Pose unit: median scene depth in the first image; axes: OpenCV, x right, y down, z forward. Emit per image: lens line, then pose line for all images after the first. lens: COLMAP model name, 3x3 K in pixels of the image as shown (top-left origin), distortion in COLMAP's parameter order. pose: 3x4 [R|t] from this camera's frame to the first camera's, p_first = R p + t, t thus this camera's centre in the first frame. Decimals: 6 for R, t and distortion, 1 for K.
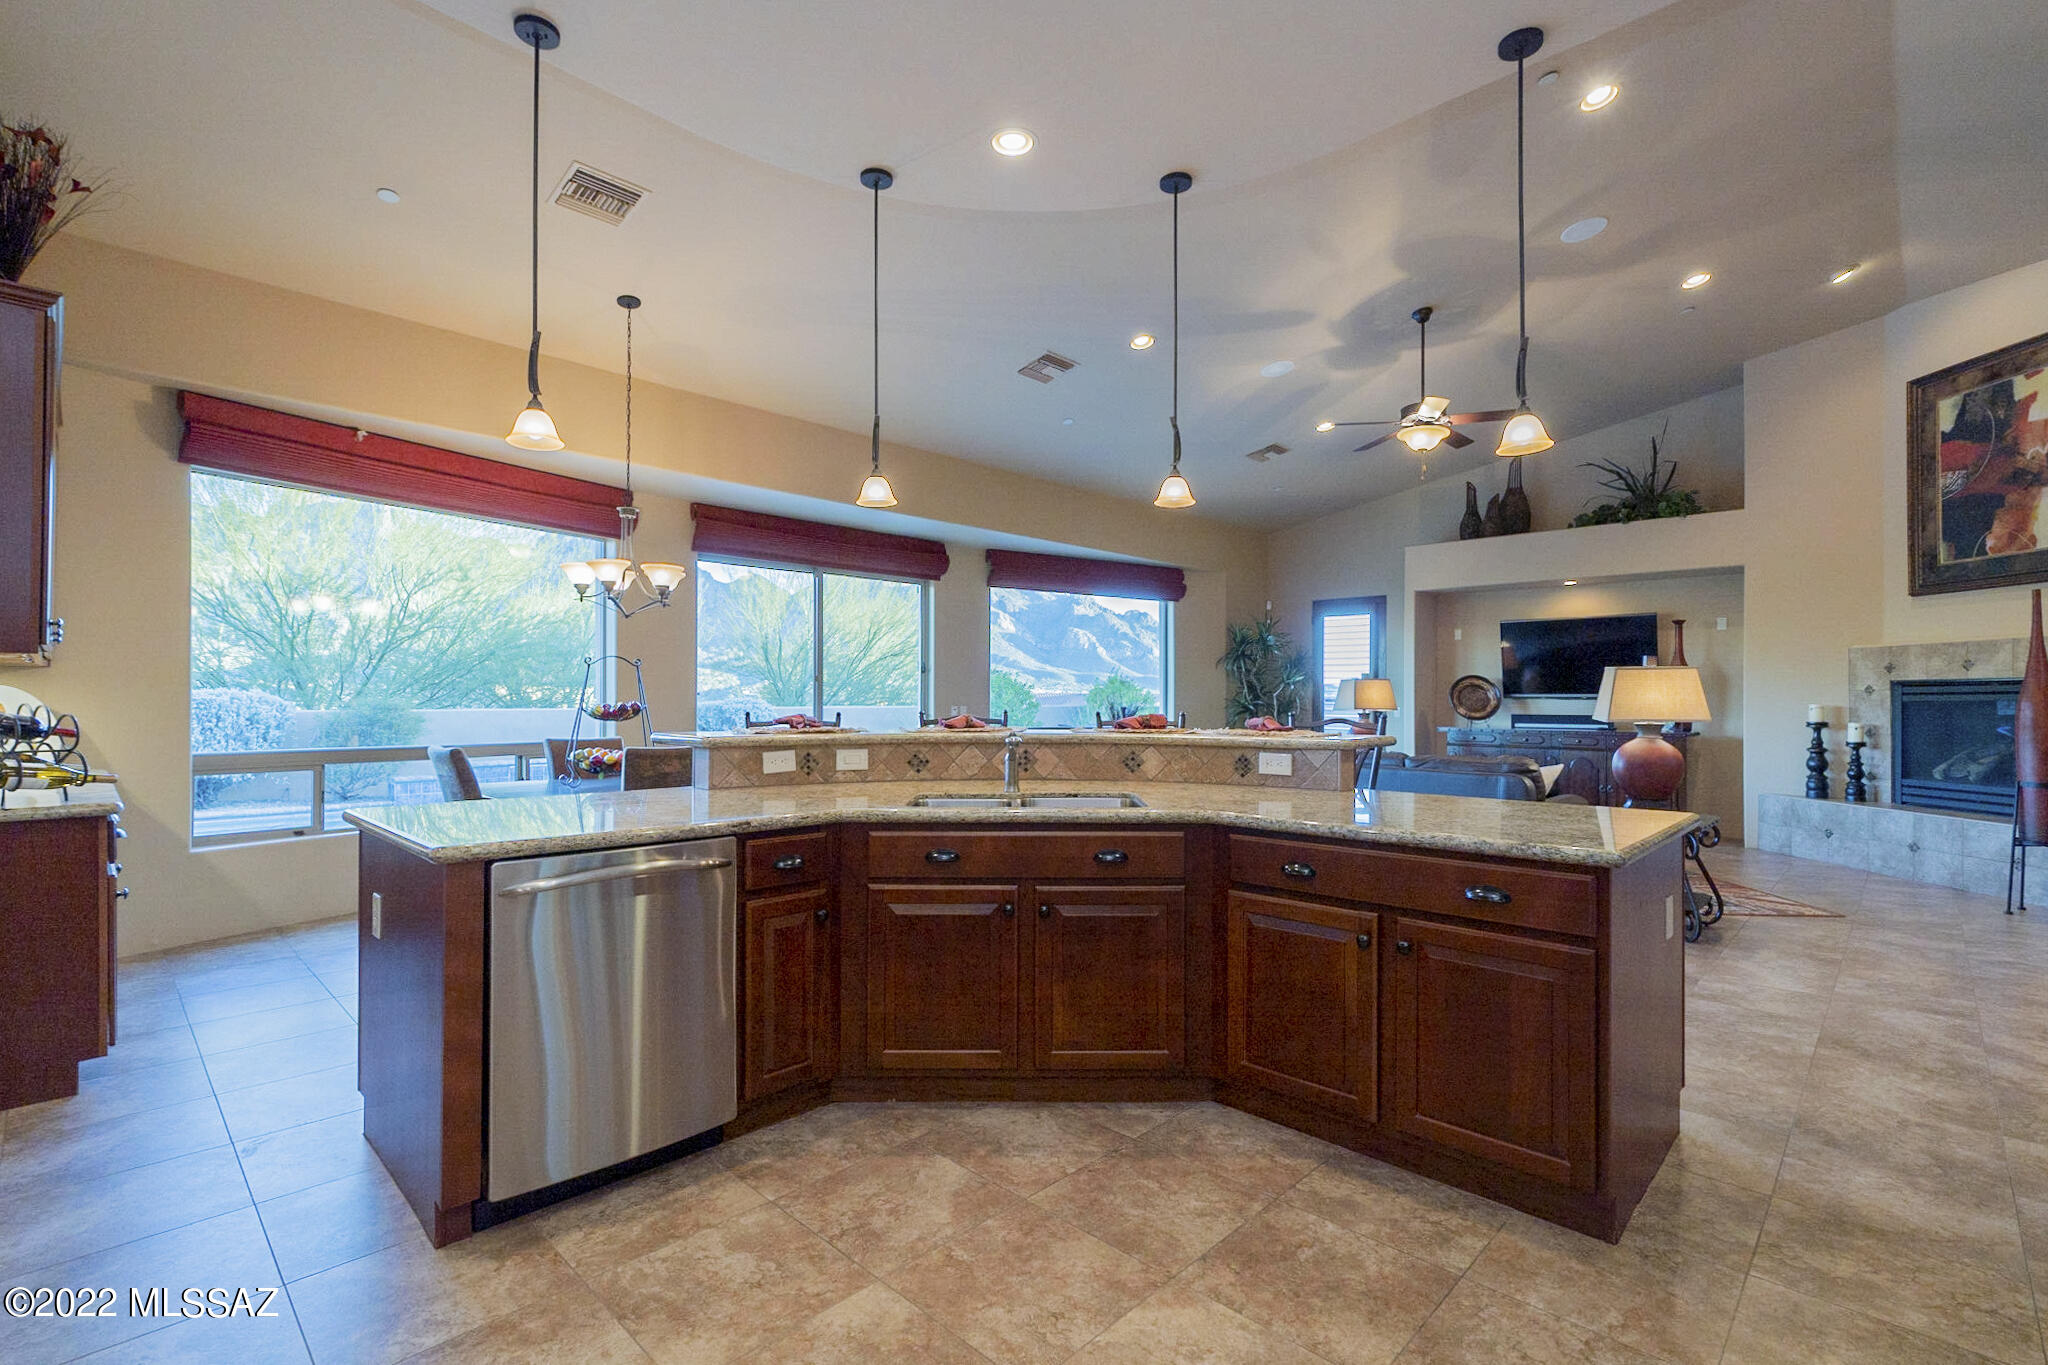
lens RADIAL K [[922.4, 0, 1036.7], [0, 922.4, 696.4], [0, 0, 1]] dist [-0.000359, 0.000690]
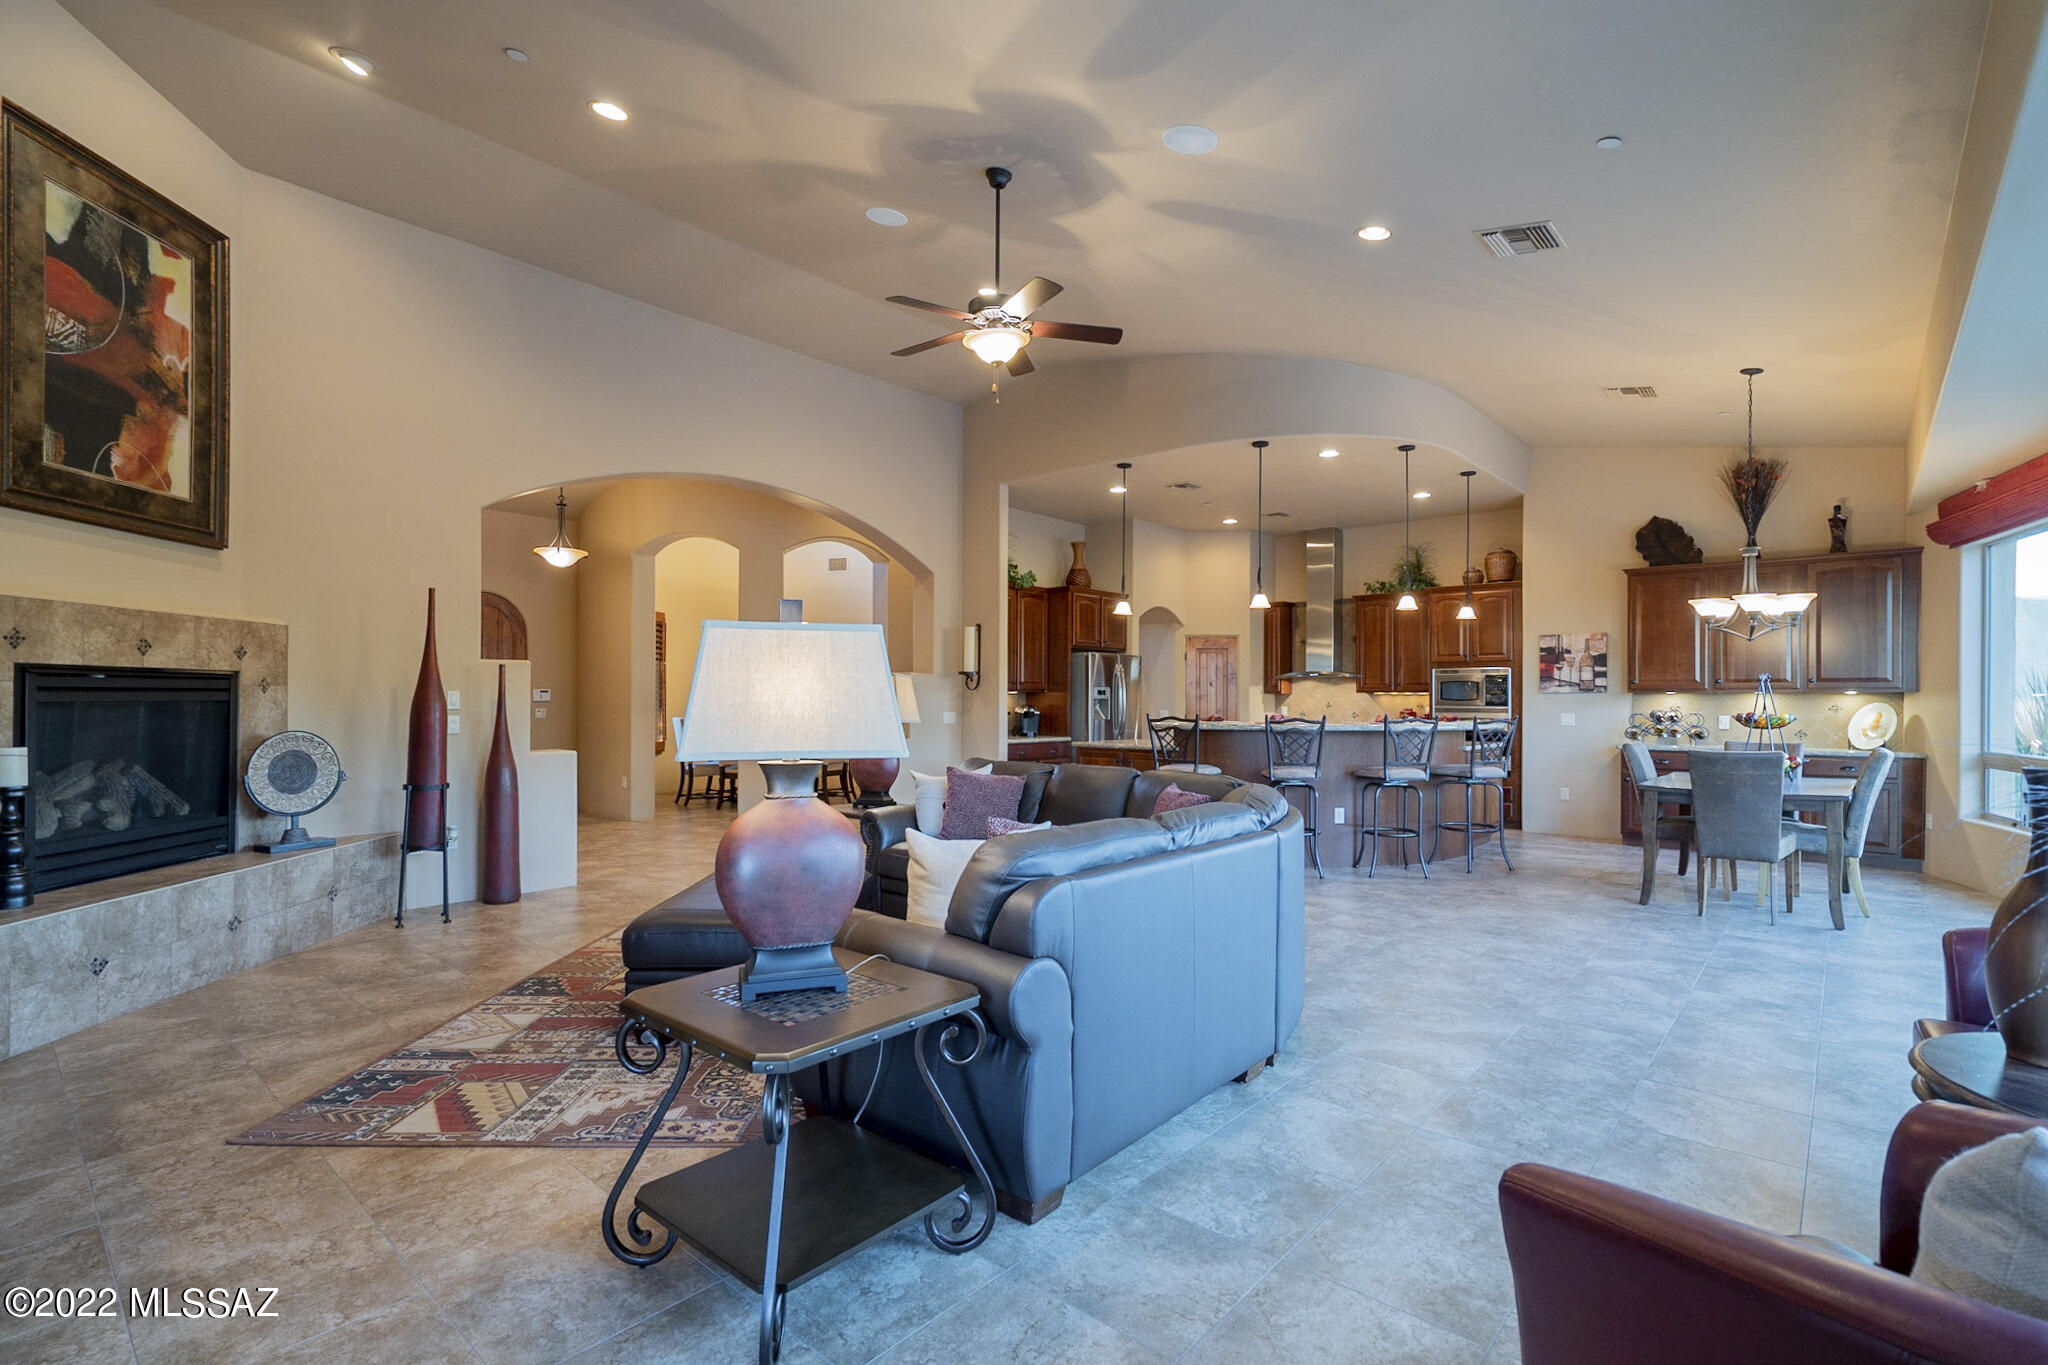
lens RADIAL K [[922.4, 0, 1044.3], [0, 922.4, 687.4], [0, 0, 1]] dist [-0.000359, 0.000690]
pose [[-0.998333, -0.009568, -0.056925, 0.722163], [-0.008643, 0.999827, -0.016465, 0.000142], [0.057073, -0.015945, -0.998243, 2.947179]]
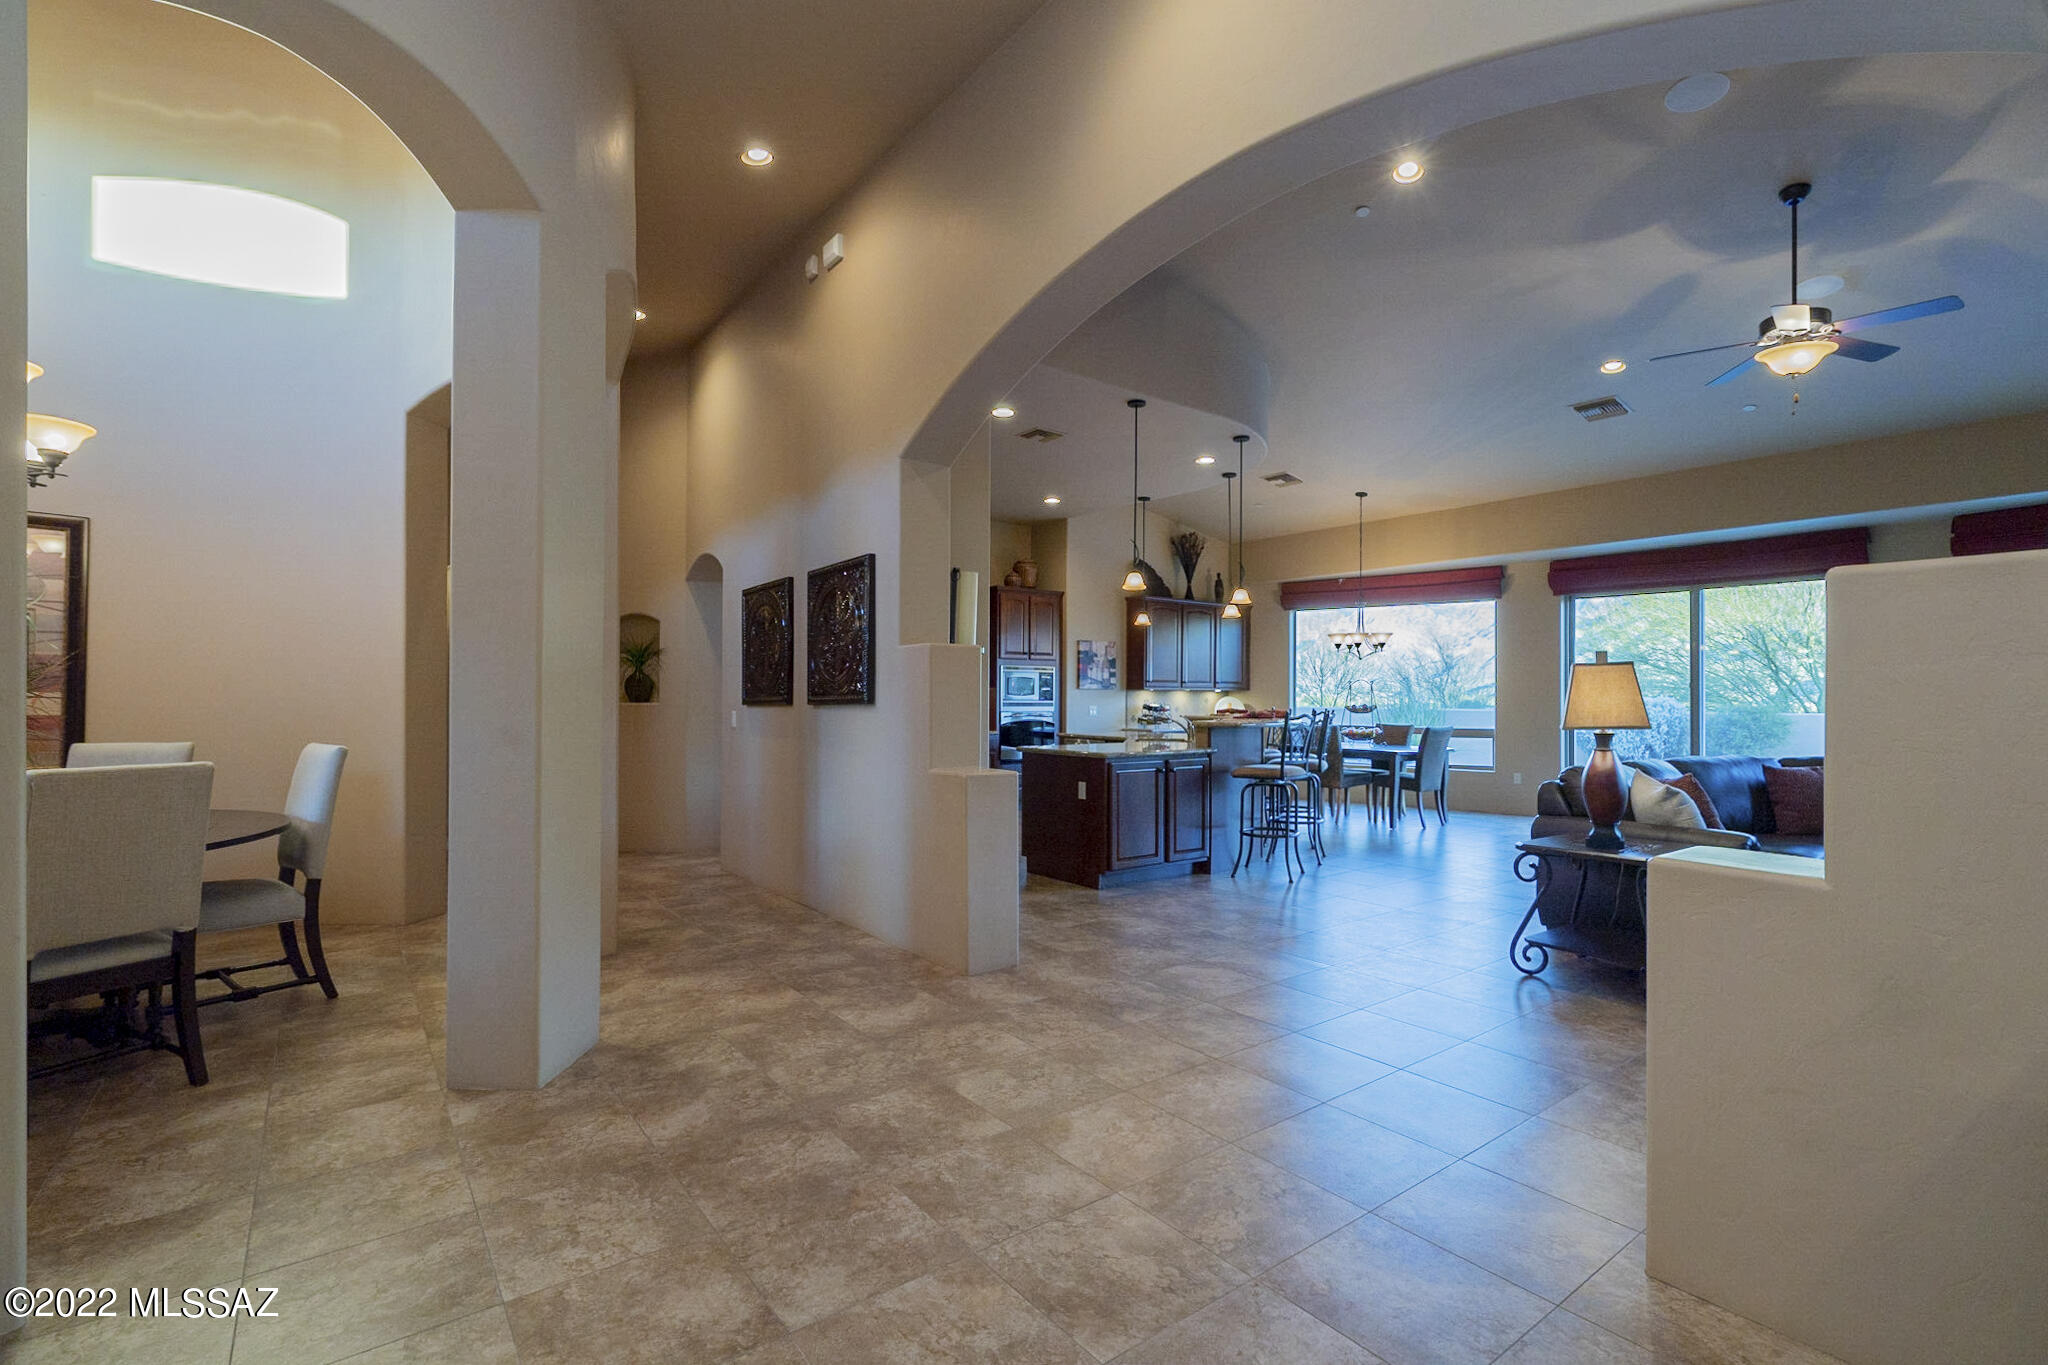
lens RADIAL K [[922.4, 0, 1021.2], [0, 922.4, 684.5], [0, 0, 1]] dist [-0.000359, 0.000690]
pose [[-0.155109, -0.017789, -0.987737, 2.175508], [-0.001497, 0.999841, -0.017772, 0.001010], [0.987896, -0.001278, -0.155111, 0.840069]]
